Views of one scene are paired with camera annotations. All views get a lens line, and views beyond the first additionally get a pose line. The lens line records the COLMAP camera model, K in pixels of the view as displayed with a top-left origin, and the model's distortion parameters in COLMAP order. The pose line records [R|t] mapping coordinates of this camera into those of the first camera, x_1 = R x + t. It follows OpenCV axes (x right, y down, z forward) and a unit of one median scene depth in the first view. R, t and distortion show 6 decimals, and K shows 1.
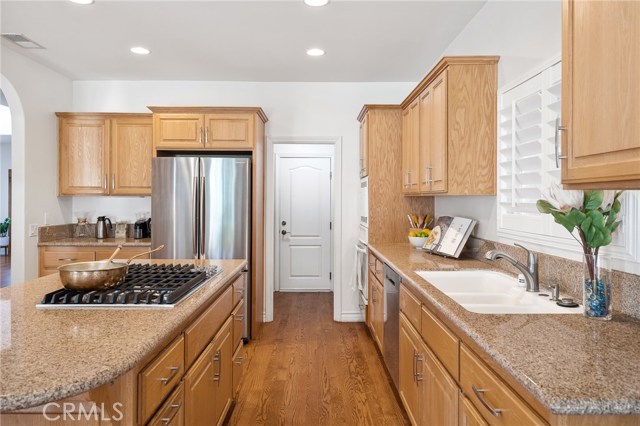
lens RADIAL K [[443.7, 0, 321.1], [0, 443.7, 202.4], [0, 0, 1]] dist [0.000743, 0.000005]
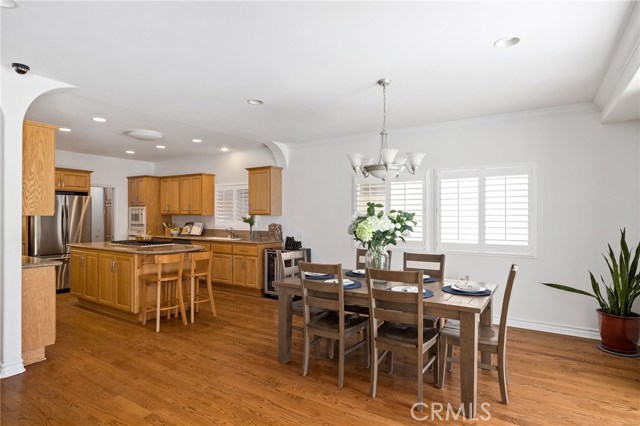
lens RADIAL K [[353.6, 0, 321.4], [0, 353.6, 214.4], [0, 0, 1]] dist [-0.002028, -0.000032]
pose [[0.552010, -0.001891, 0.833836, -0.881535], [0.004088, 0.999992, -0.000438, -0.011634], [-0.833828, 0.003650, 0.552013, -0.732787]]
